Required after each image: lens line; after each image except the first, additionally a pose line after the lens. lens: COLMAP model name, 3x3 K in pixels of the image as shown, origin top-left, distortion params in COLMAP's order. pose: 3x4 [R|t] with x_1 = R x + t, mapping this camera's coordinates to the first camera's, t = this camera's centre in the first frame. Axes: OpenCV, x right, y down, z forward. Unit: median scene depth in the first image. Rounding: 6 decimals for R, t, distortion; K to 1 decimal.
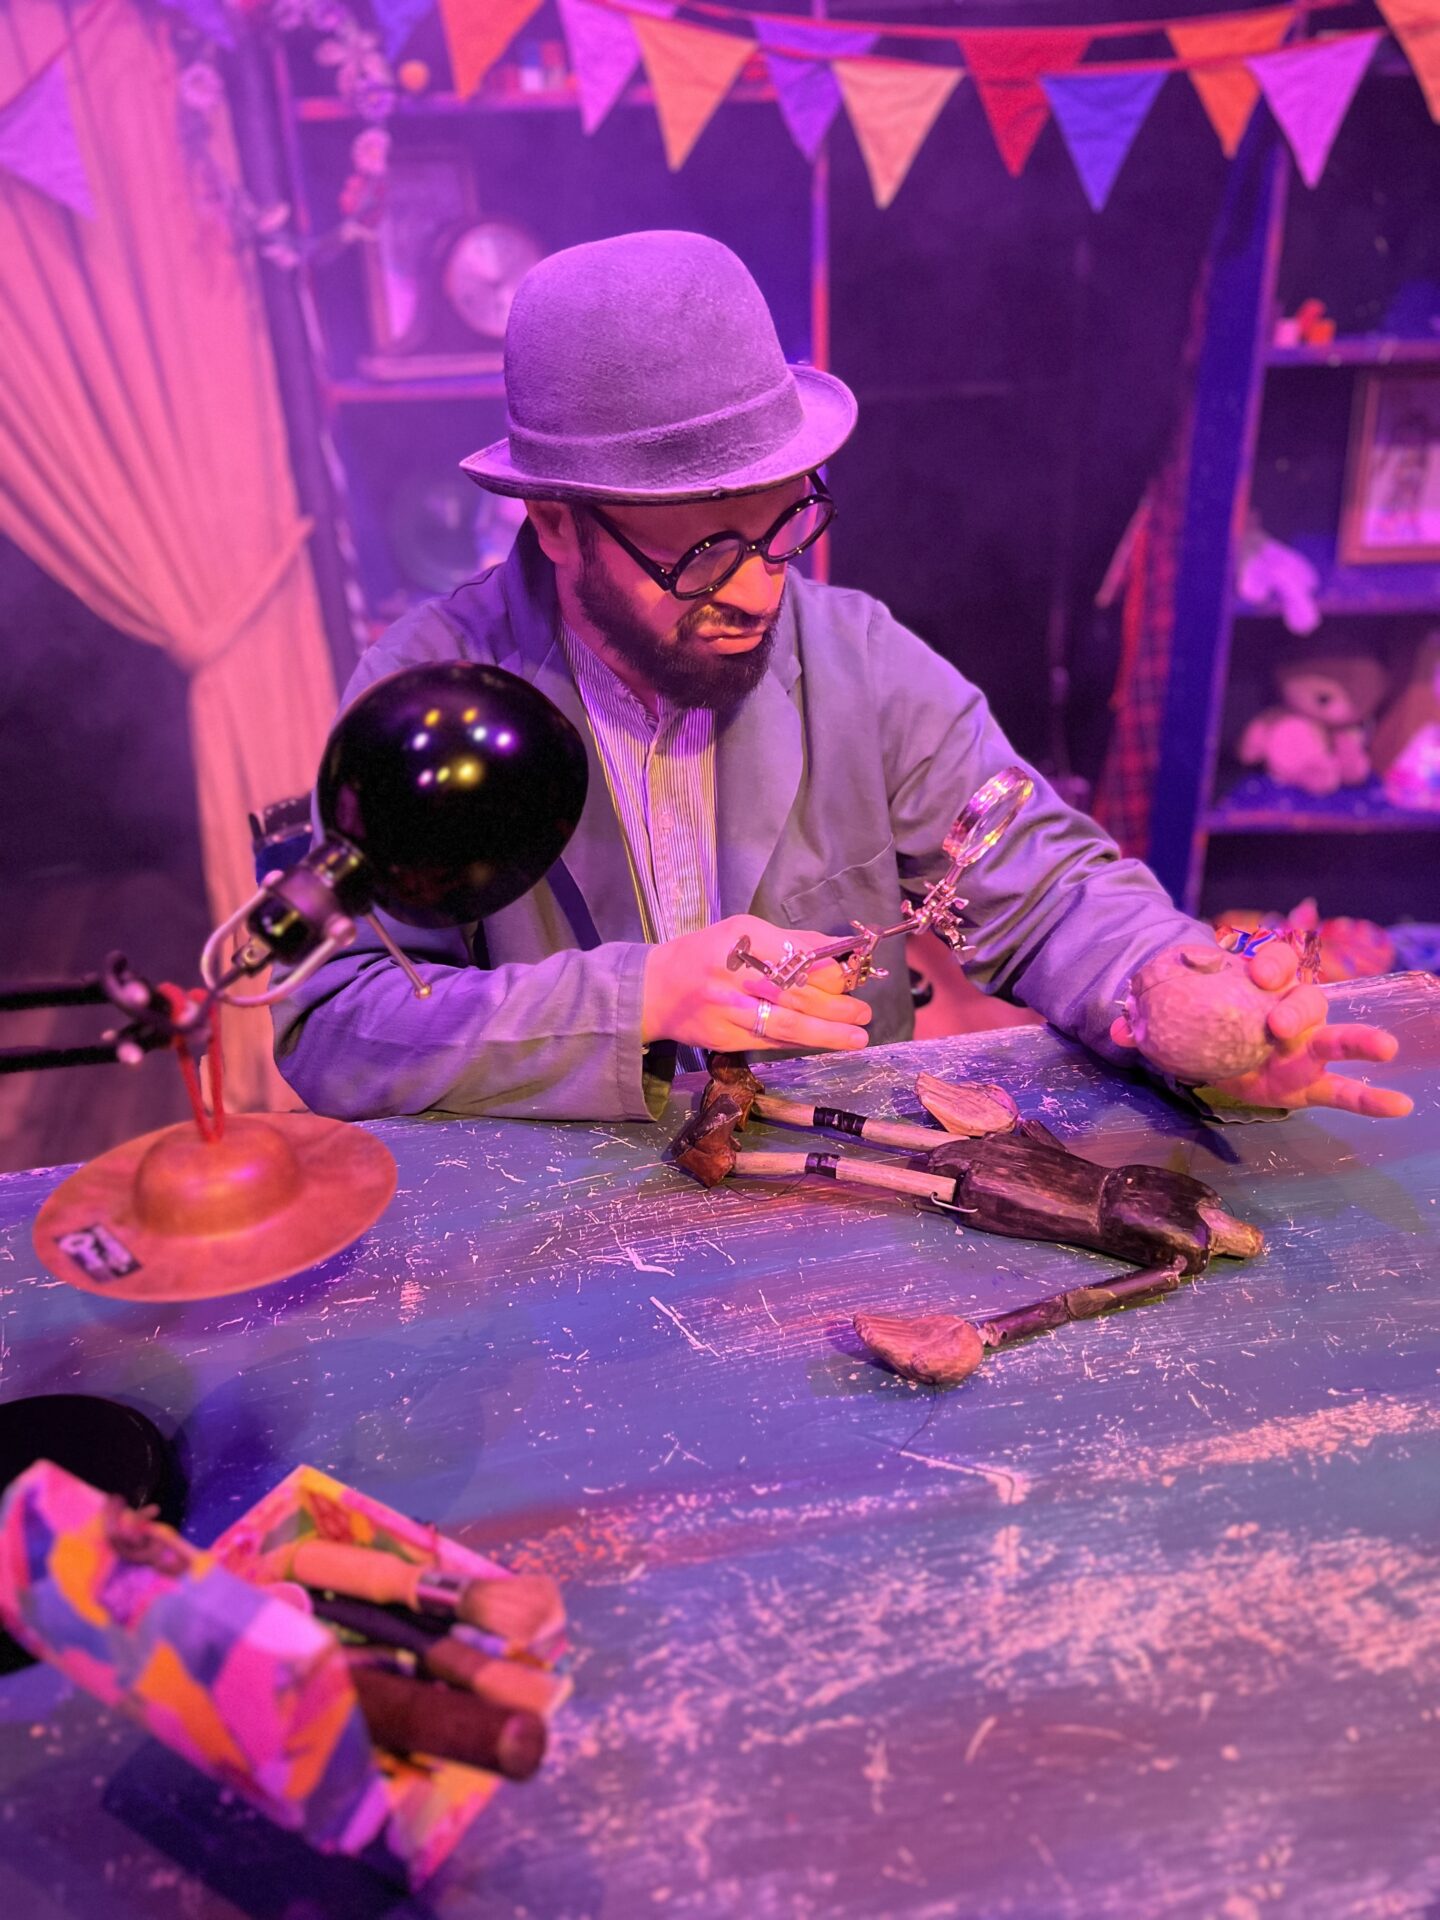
lens RADIAL K [[1463.2, 0, 732.9], [0, 1463.2, 956.8], [0, 0, 1]] dist [0.020669, -0.024640]
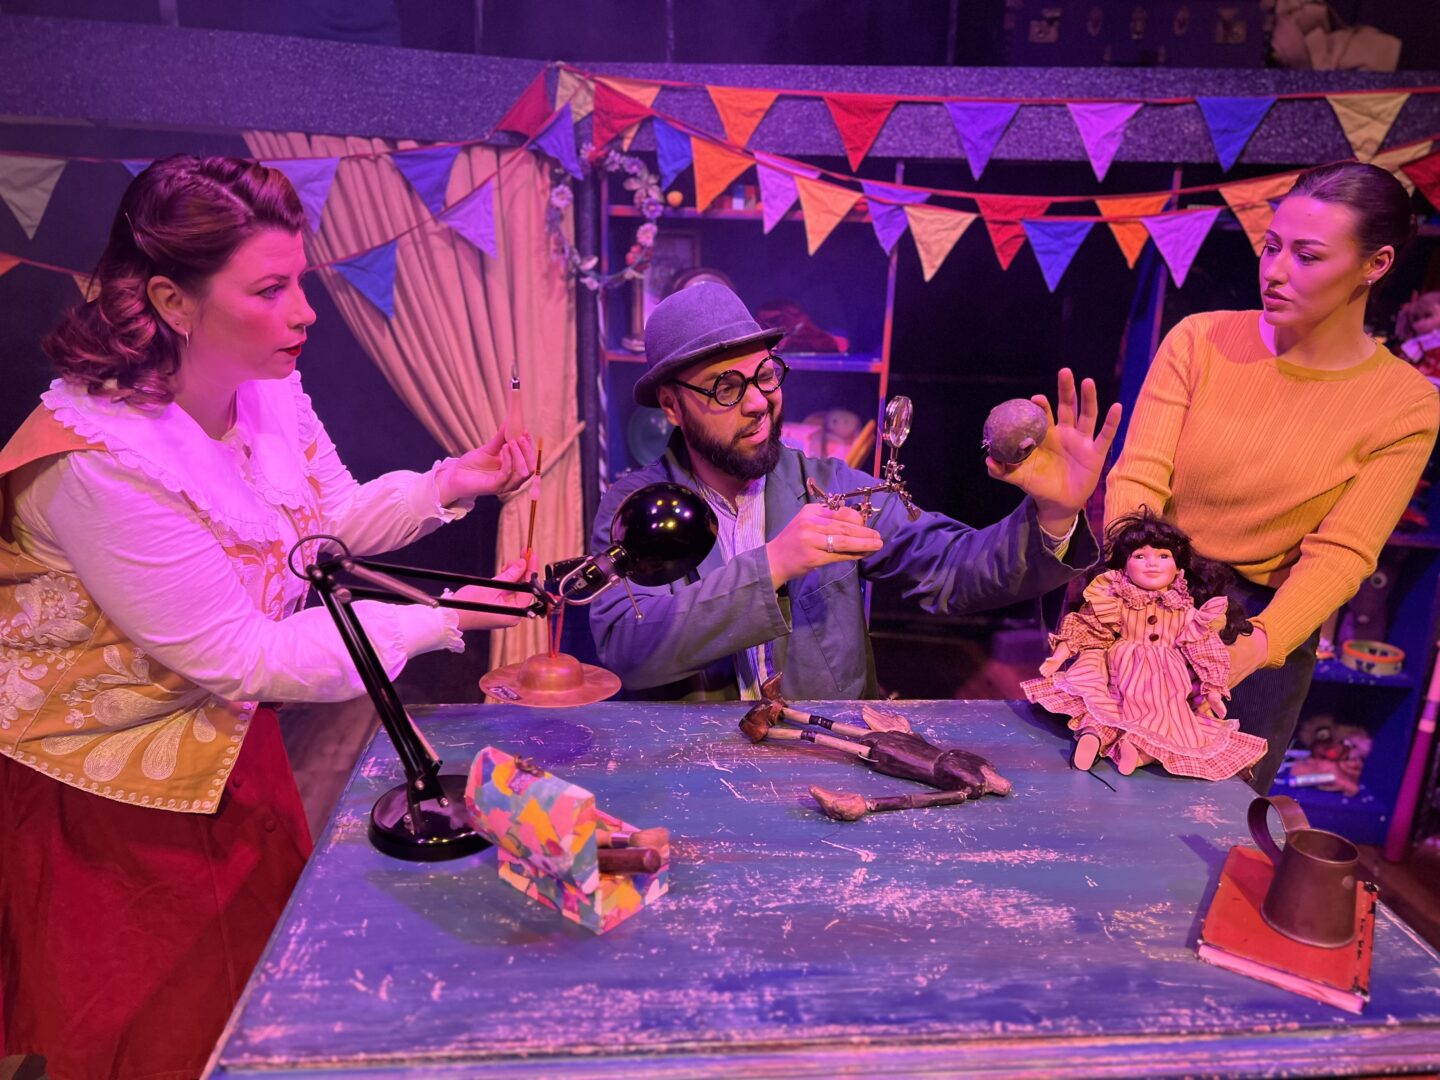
lens RADIAL K [[1097.4, 0, 721.4], [0, 1097.4, 545.1], [0, 0, 1]] dist [0.020669, -0.024640]
pose [[0.989107, 0.096292, -0.111331, 0.089050], [-0.116237, 0.974995, -0.189403, 0.195271], [0.090309, 0.200281, 0.975567, -0.626814]]
